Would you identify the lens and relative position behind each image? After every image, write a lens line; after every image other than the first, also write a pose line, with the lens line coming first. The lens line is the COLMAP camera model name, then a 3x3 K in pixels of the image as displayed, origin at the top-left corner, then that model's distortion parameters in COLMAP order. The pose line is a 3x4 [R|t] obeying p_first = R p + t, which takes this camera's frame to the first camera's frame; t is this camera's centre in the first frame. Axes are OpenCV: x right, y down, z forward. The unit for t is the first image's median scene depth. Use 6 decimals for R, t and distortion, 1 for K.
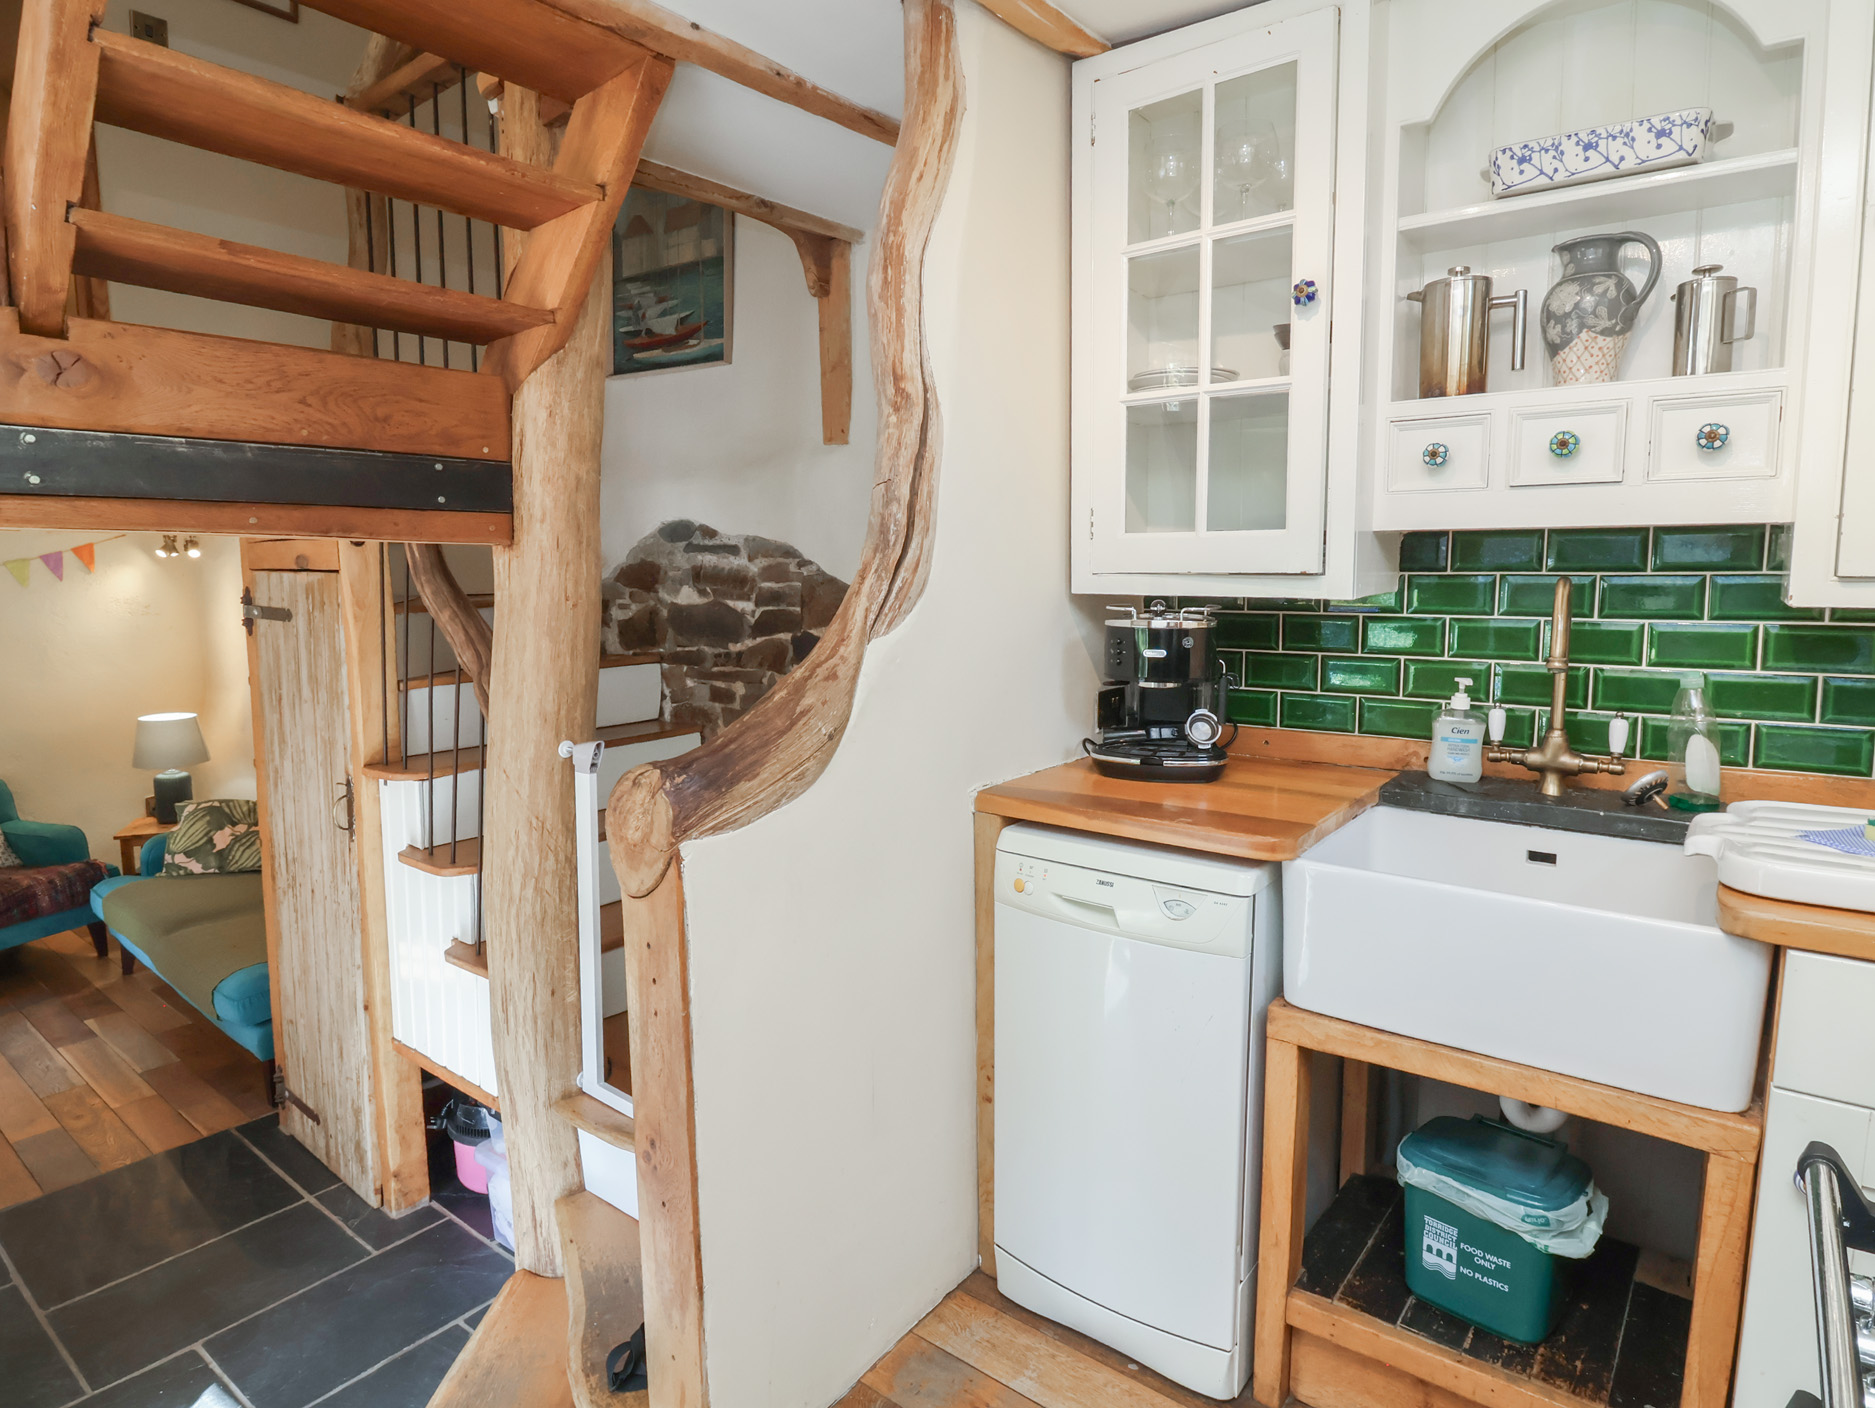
lens RADIAL K [[1056.7, 0, 906.3], [0, 1056.7, 691.3], [0, 0, 1]] dist [0.010055, -0.021868]
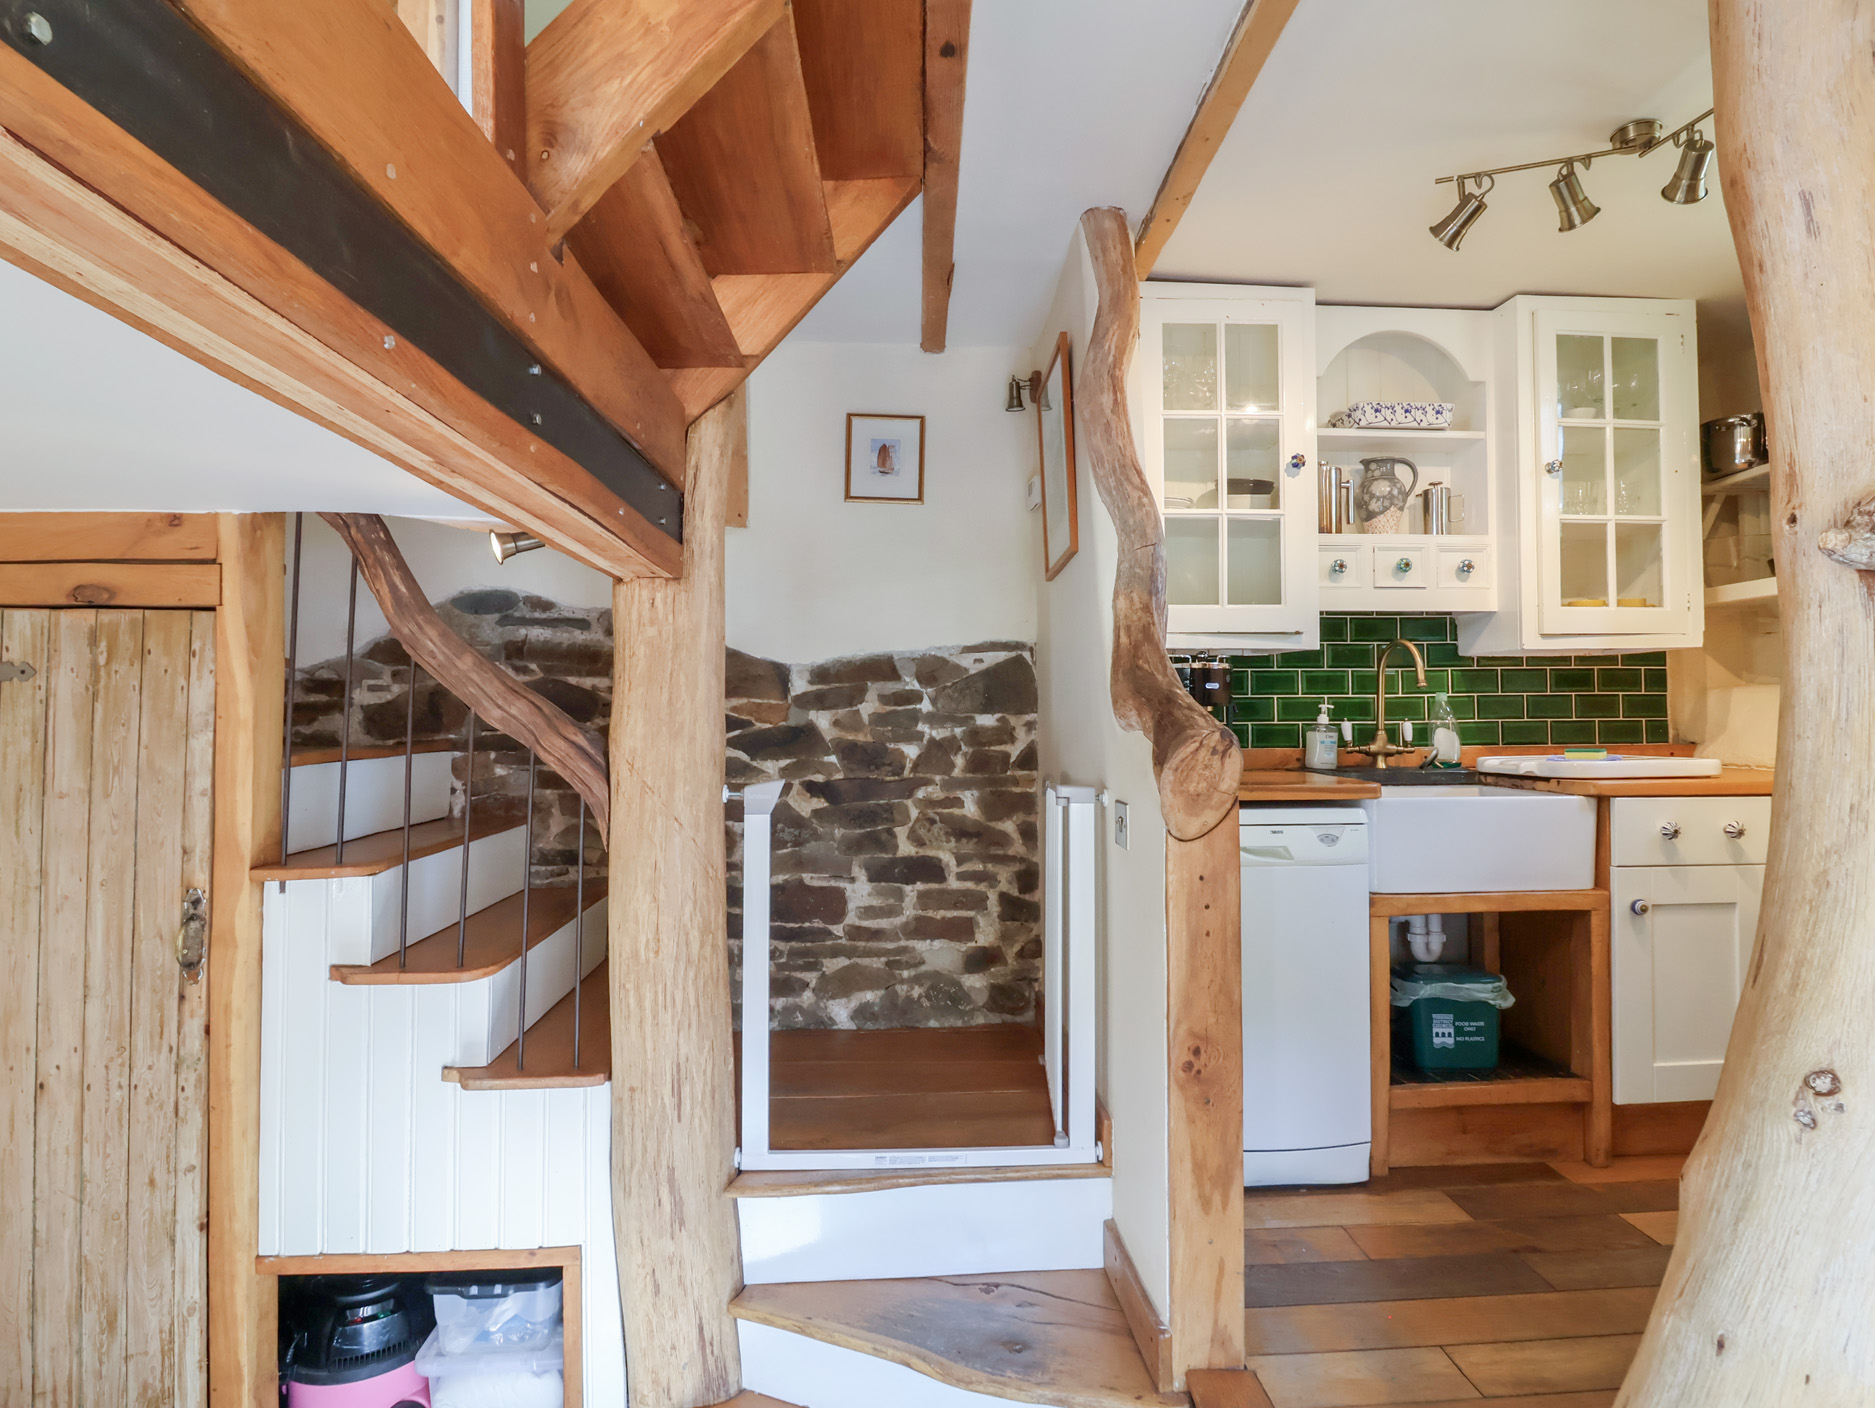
lens RADIAL K [[1056.7, 0, 906.3], [0, 1056.7, 691.3], [0, 0, 1]] dist [0.010055, -0.021868]
pose [[0.746572, 0.022433, 0.664927, -0.882458], [0.077763, 0.989639, -0.120699, 0.096403], [-0.660745, 0.141817, 0.737092, 0.185225]]
